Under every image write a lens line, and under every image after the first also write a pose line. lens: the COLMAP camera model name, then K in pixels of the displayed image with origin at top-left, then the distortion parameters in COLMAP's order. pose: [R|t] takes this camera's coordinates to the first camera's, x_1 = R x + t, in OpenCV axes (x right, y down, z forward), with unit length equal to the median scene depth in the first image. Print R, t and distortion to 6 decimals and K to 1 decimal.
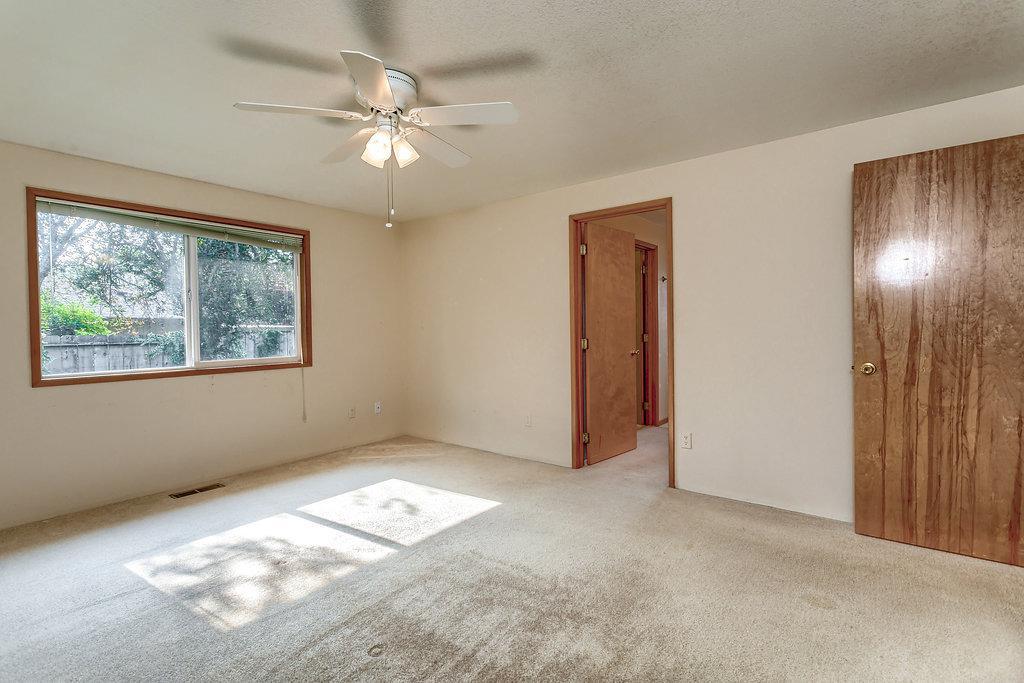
lens RADIAL K [[483.8, 0, 509.6], [0, 483.8, 335.0], [0, 0, 1]] dist [0.000644, 0.000840]
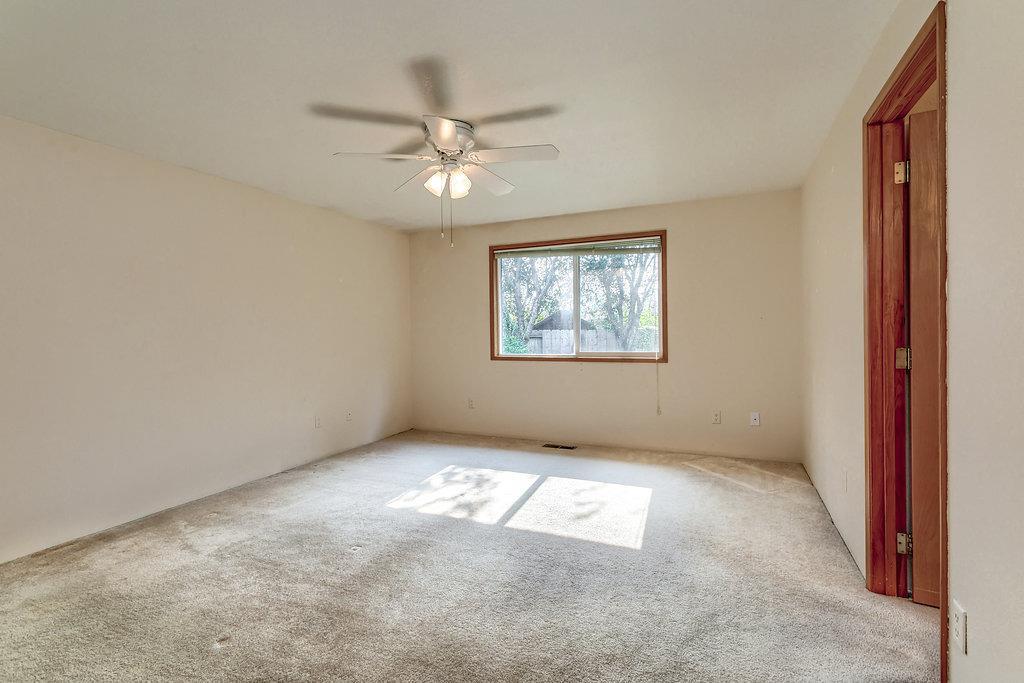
lens RADIAL K [[483.8, 0, 509.6], [0, 483.8, 335.0], [0, 0, 1]] dist [0.000644, 0.000840]
pose [[0.233605, 0.021154, -0.972101, 0.702075], [-0.005796, 0.999776, 0.020363, -0.017427], [0.972314, 0.000878, 0.233675, 0.620713]]
